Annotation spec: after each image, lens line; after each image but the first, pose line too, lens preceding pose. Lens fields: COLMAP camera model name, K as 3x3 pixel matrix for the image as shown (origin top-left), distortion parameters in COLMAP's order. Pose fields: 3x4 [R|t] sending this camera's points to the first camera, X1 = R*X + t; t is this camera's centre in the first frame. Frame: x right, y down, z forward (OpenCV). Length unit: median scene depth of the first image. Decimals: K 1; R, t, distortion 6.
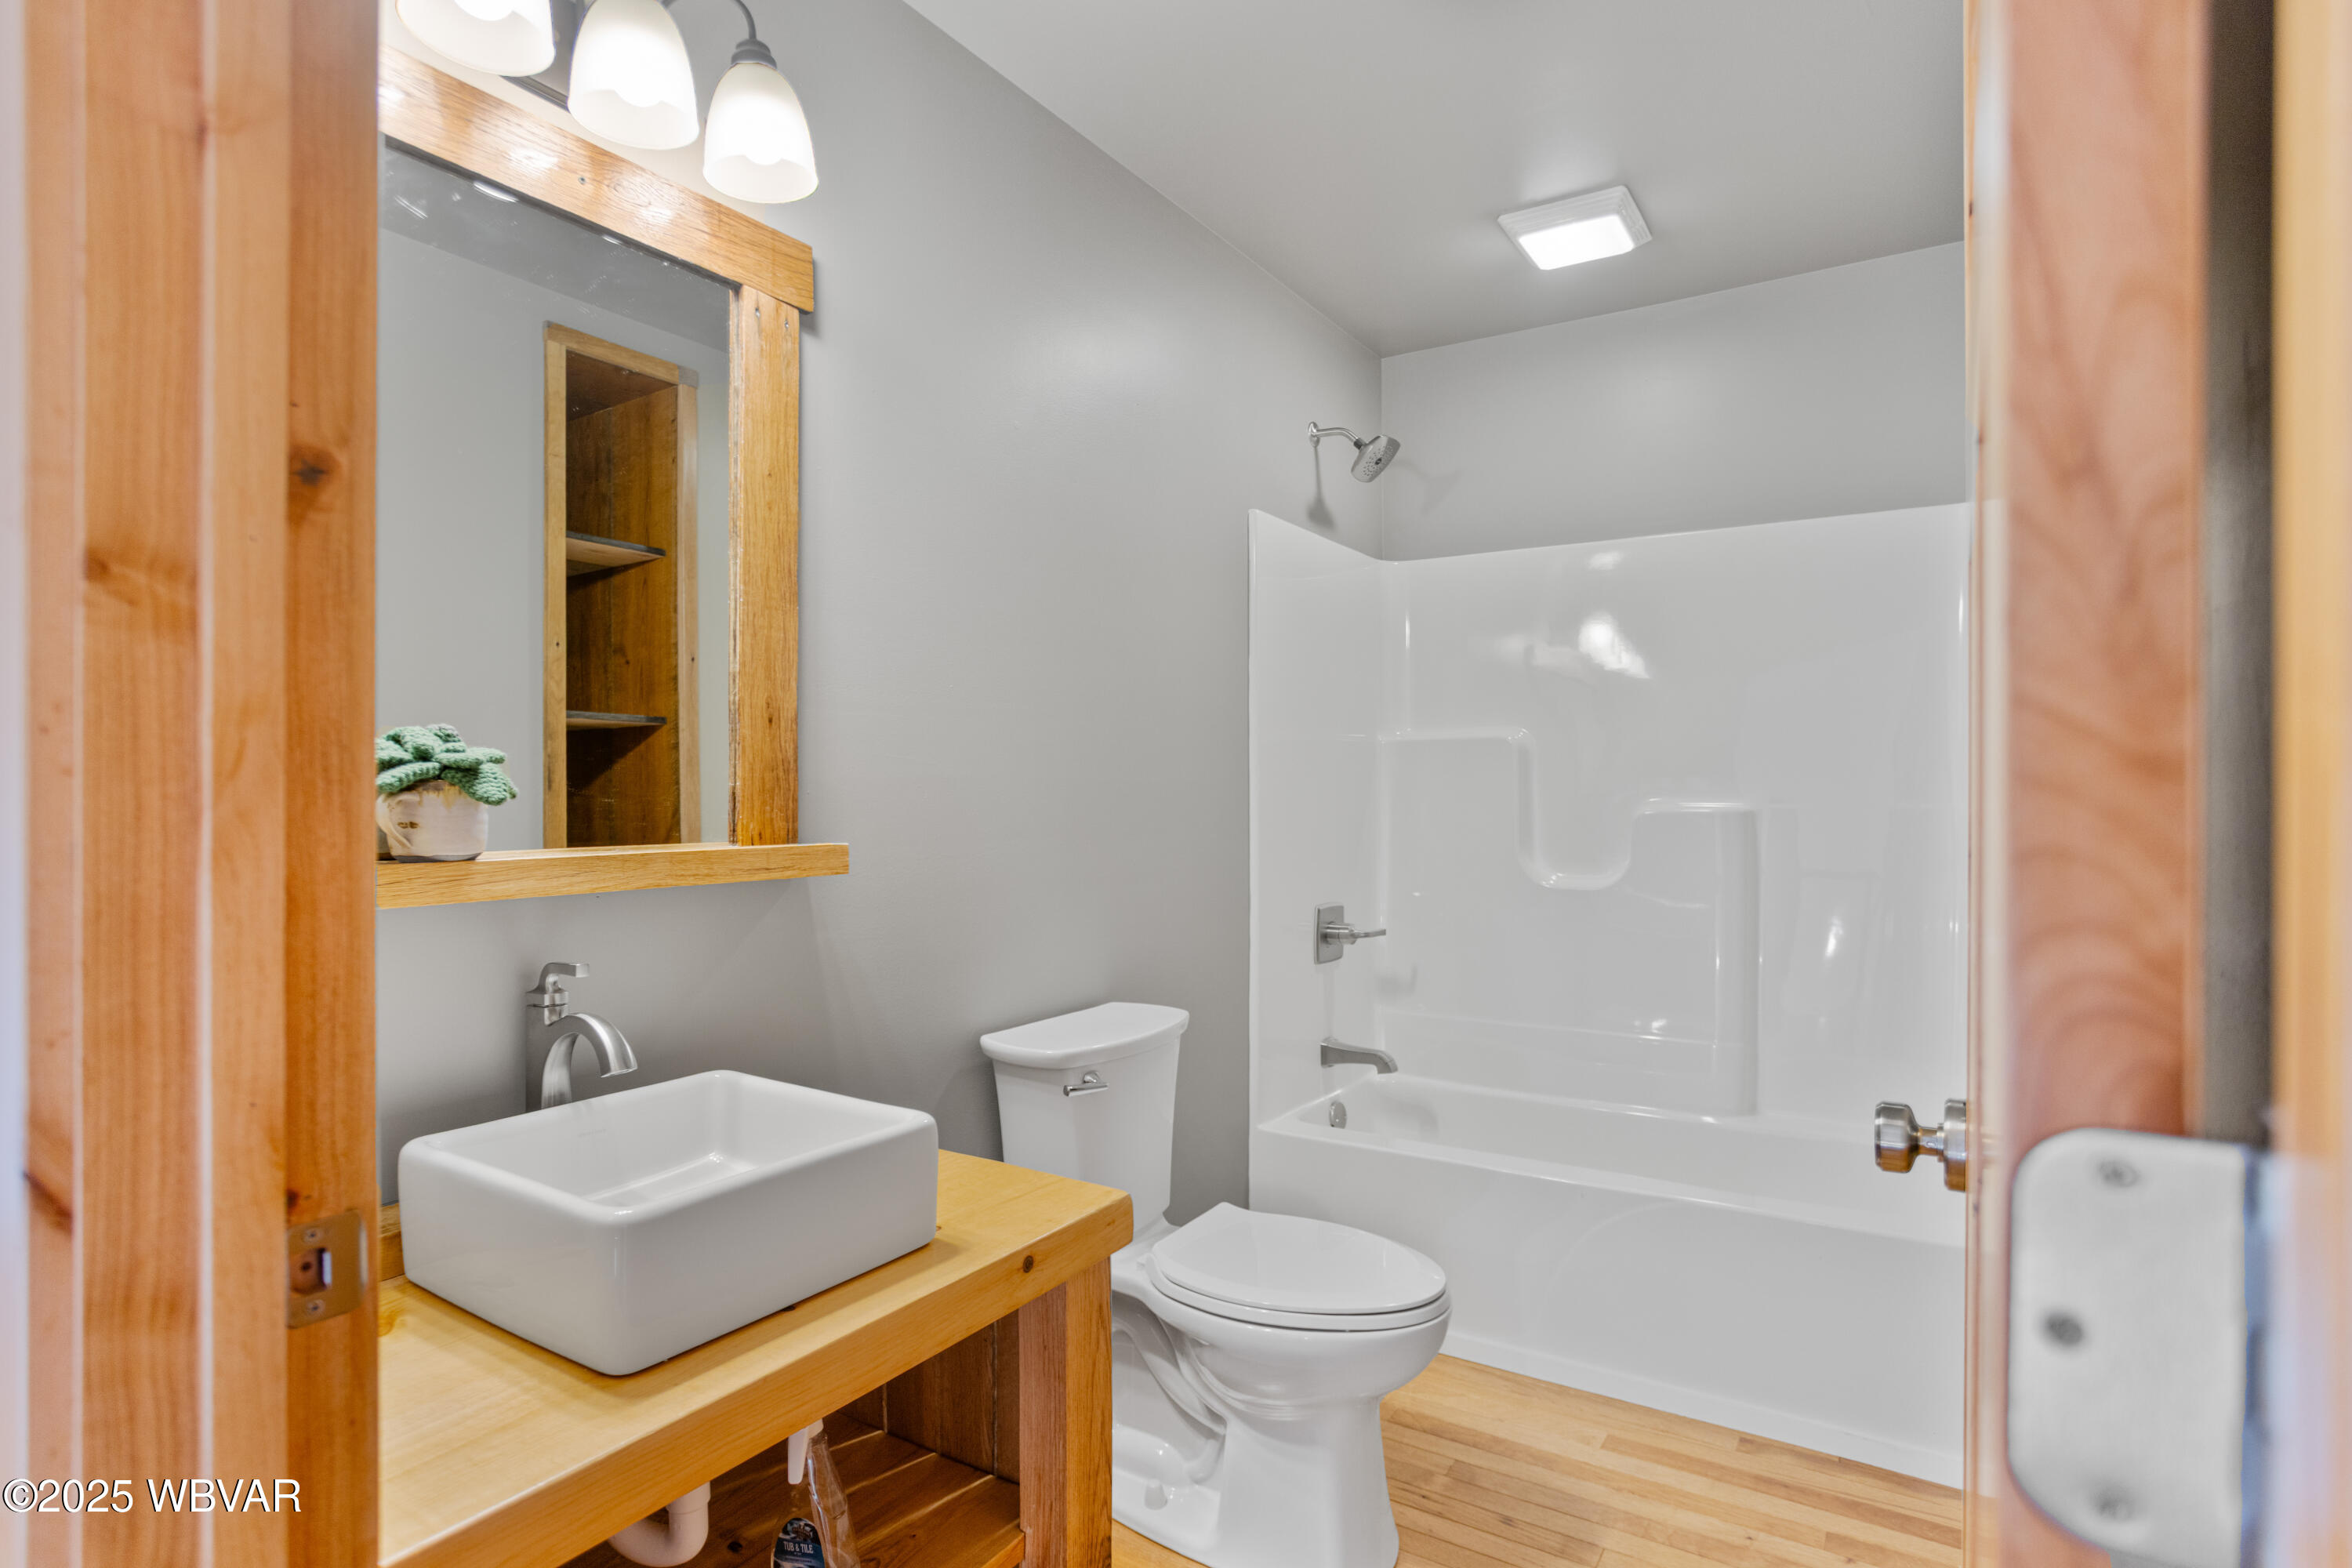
lens RADIAL K [[1181.3, 0, 1165.5], [0, 1181.3, 789.6], [0, 0, 1]] dist [-0.037064, 0.017297]
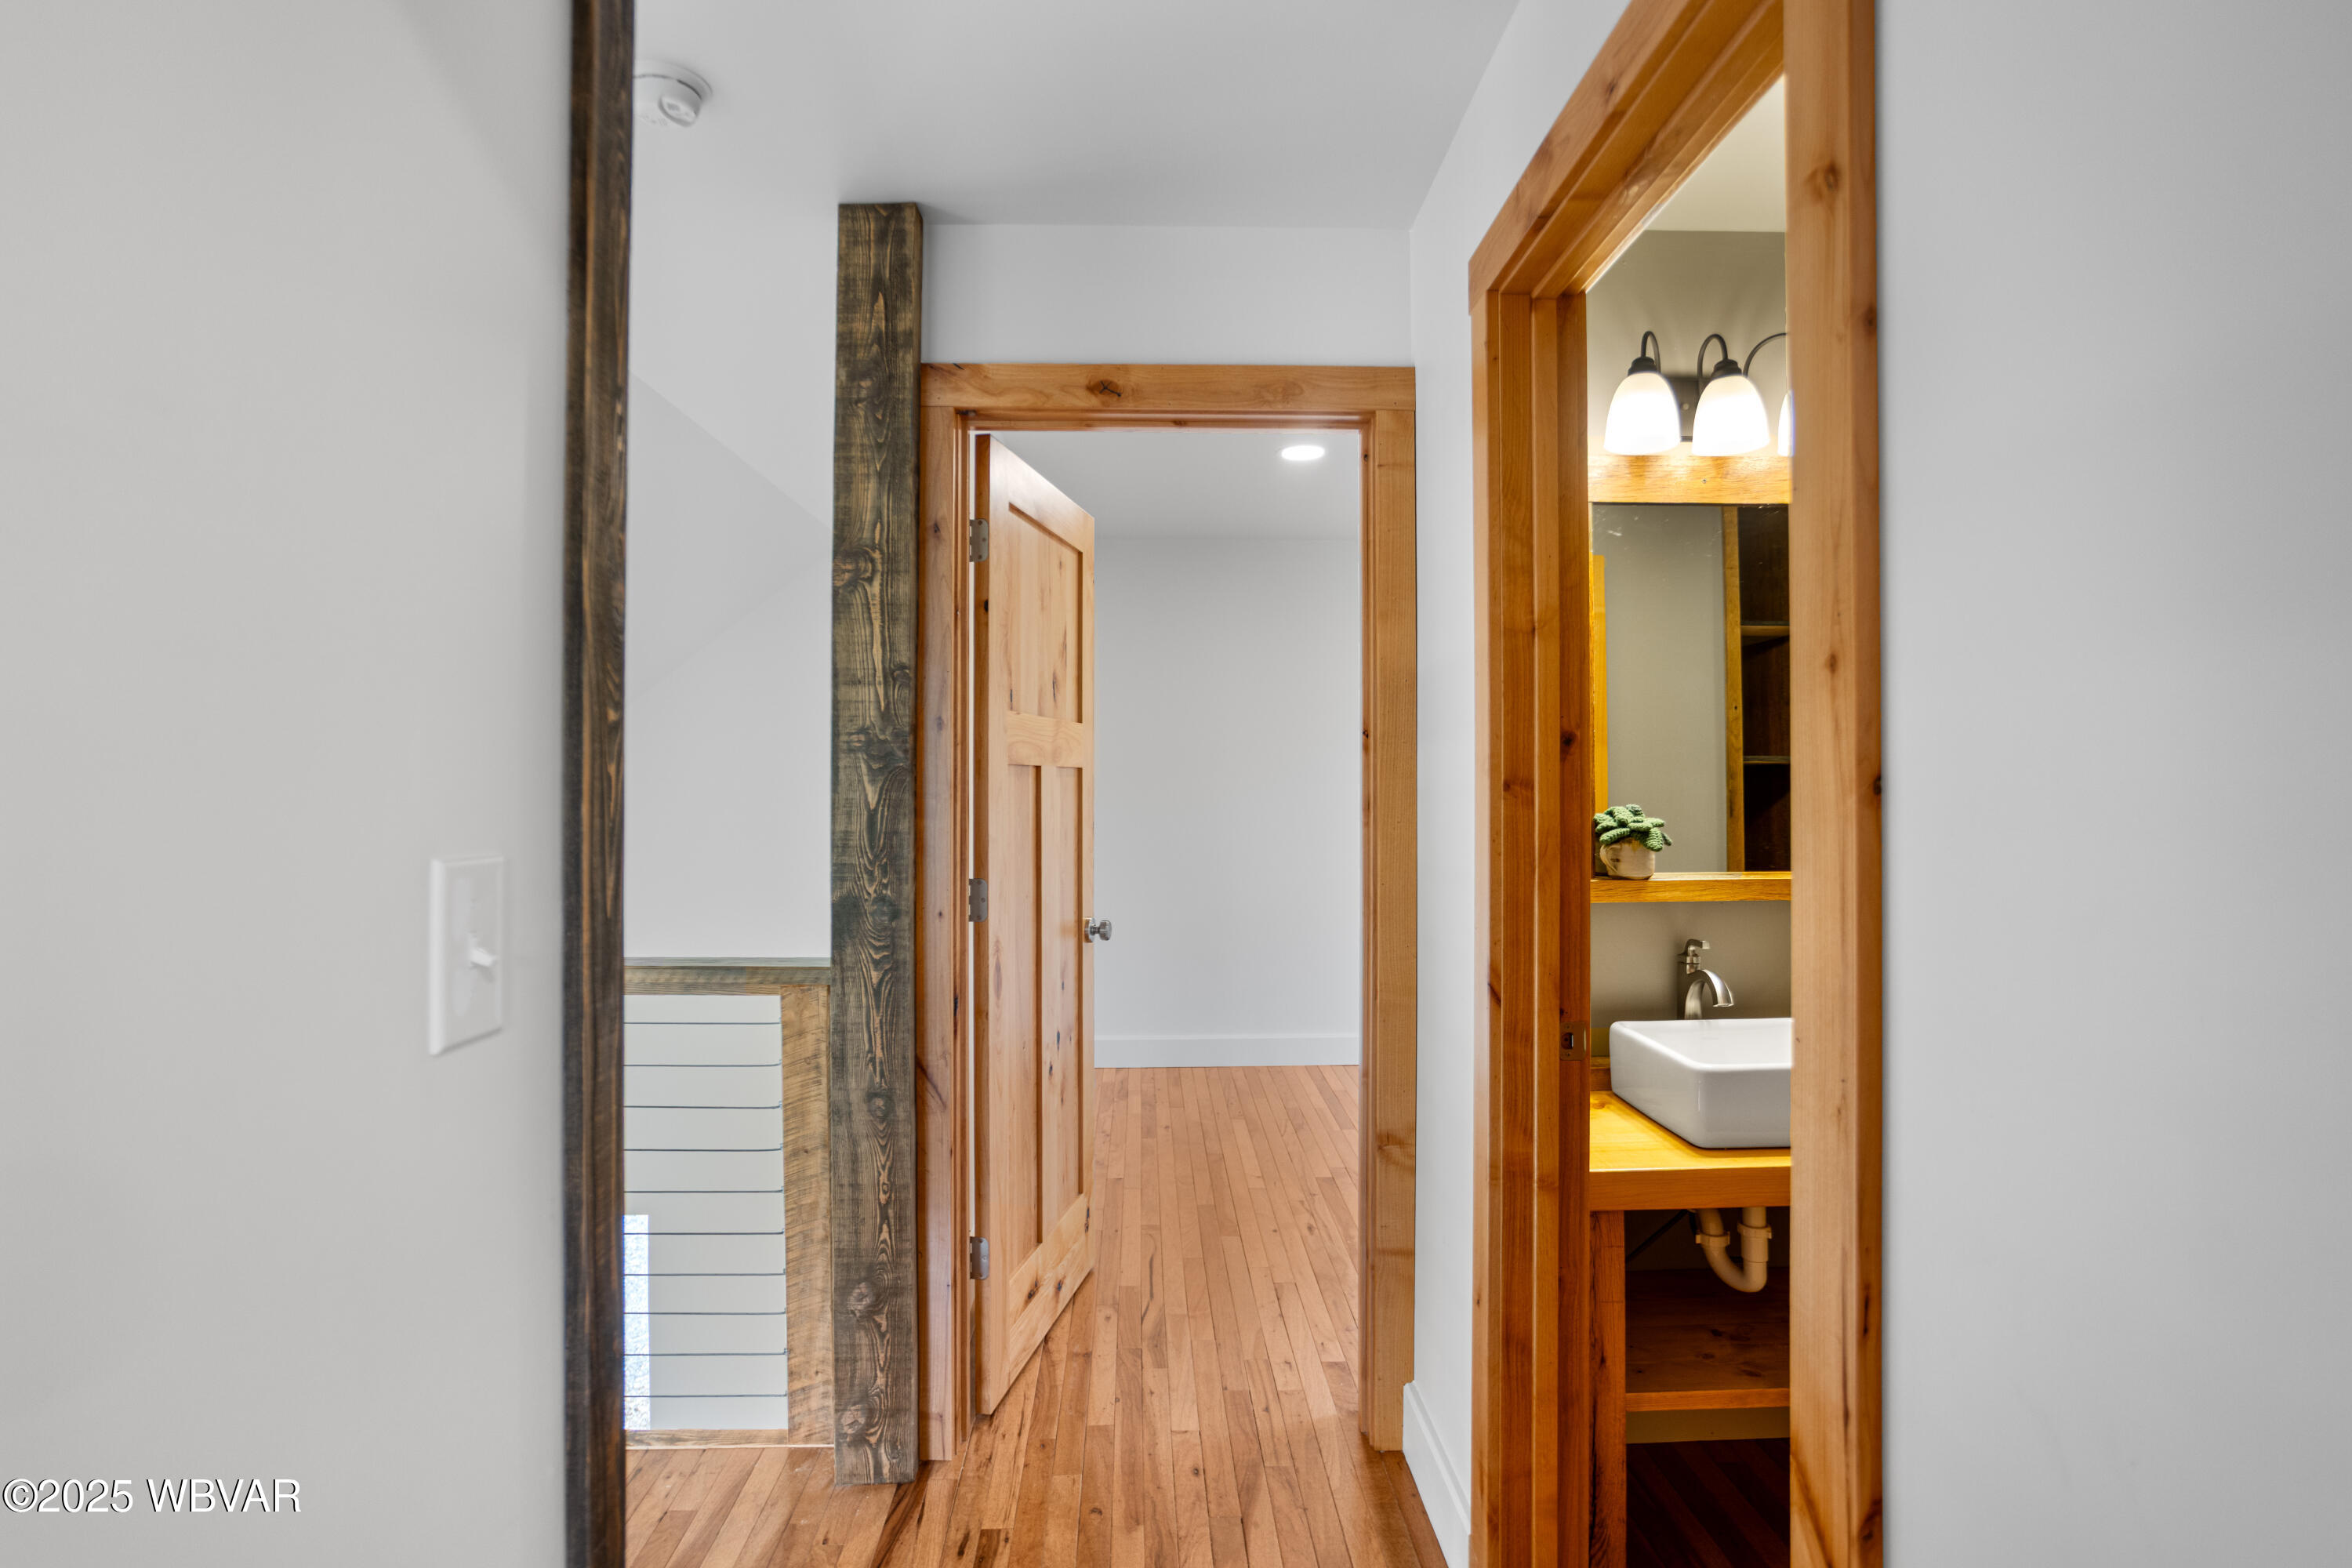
lens RADIAL K [[1181.3, 0, 1176.3], [0, 1181.3, 774.6], [0, 0, 1]] dist [-0.037064, 0.017297]
pose [[0.565669, -0.004621, -0.824620, 0.547071], [0.002381, 0.999989, -0.003971, -0.104357], [0.824629, 0.000282, 0.565674, -0.706032]]
